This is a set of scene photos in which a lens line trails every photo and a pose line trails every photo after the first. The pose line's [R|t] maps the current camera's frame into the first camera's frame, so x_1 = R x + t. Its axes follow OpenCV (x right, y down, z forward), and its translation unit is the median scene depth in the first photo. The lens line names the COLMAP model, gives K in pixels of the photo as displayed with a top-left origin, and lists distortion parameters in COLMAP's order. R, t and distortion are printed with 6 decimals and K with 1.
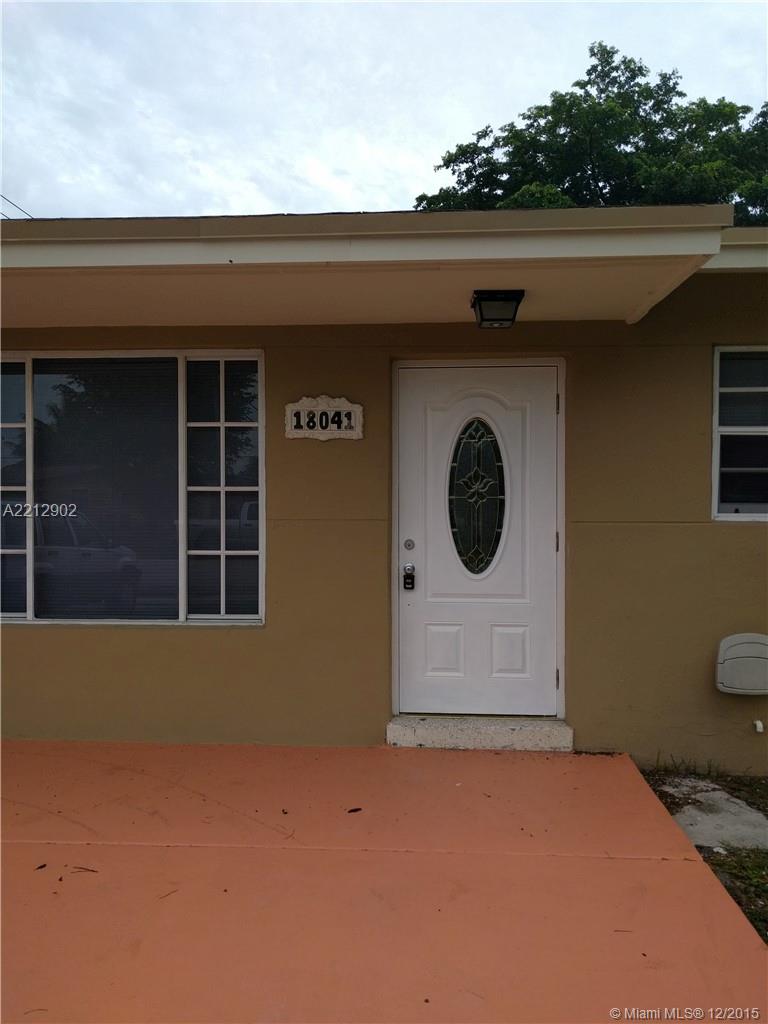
lens RADIAL K [[756.4, 0, 381.0], [0, 756.4, 506.1], [0, 0, 1]] dist [-0.000610, 0.020280]
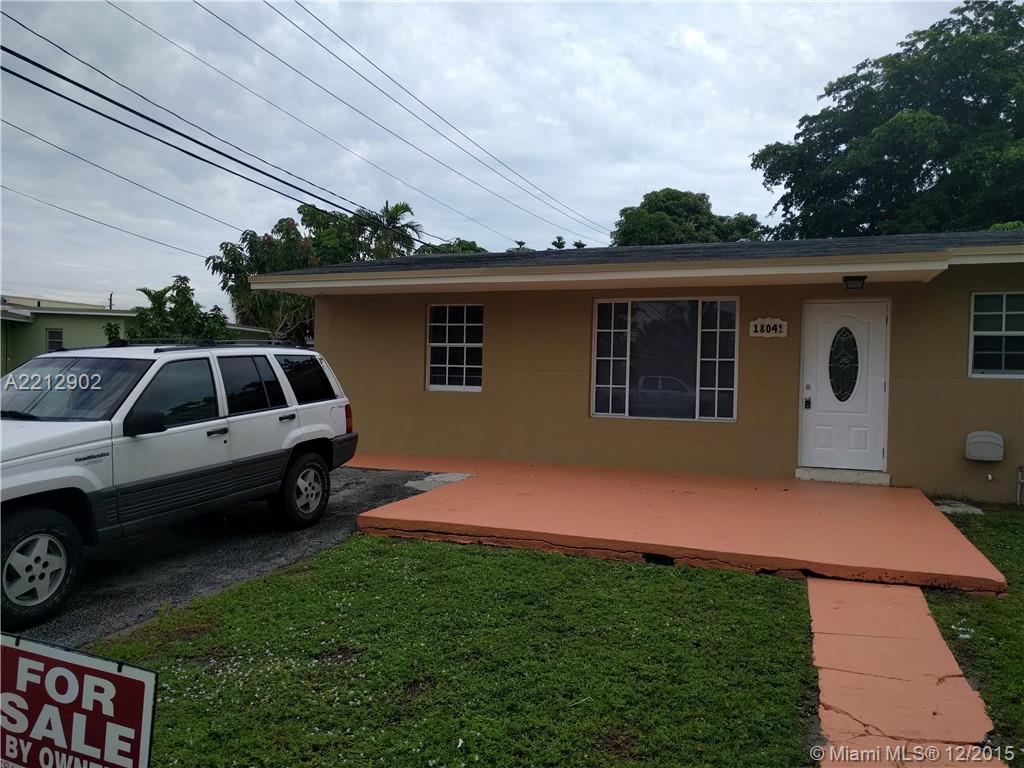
lens RADIAL K [[756.4, 0, 513.1], [0, 756.4, 388.0], [0, 0, 1]] dist [-0.000610, 0.020280]
pose [[0.956038, 0.021410, -0.292459, -0.131932], [-0.015790, 0.999643, 0.021563, 0.021666], [0.292816, -0.015997, 0.956035, -1.257285]]
